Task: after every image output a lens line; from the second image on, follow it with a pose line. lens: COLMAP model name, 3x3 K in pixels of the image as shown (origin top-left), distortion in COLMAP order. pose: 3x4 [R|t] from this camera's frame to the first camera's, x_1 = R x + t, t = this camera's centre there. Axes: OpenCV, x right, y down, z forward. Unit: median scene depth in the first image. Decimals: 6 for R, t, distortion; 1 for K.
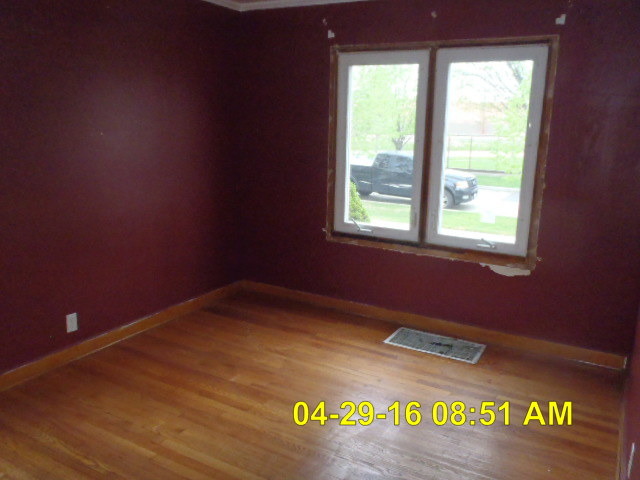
lens RADIAL K [[525.6, 0, 320.0], [0, 525.6, 240.0], [0, 0, 1]] dist [-0.069530, -0.008973]
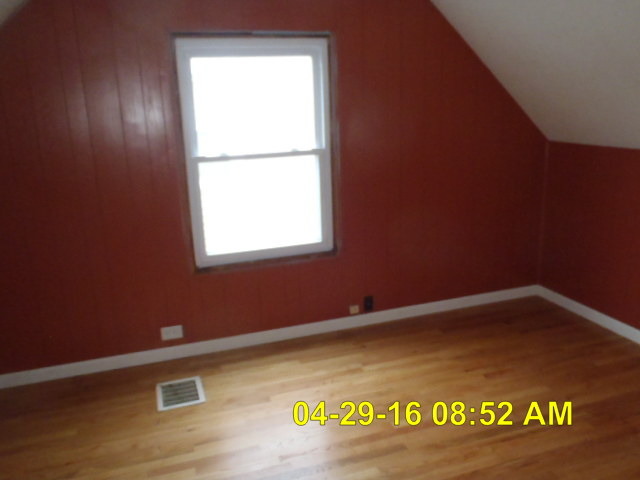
lens RADIAL K [[525.6, 0, 320.0], [0, 525.6, 240.0], [0, 0, 1]] dist [-0.069530, -0.008973]
pose [[0.644385, -0.218310, 0.732877, -0.428163], [0.210313, 0.972019, 0.104627, -0.100259], [-0.735212, 0.086714, 0.672268, 0.341121]]
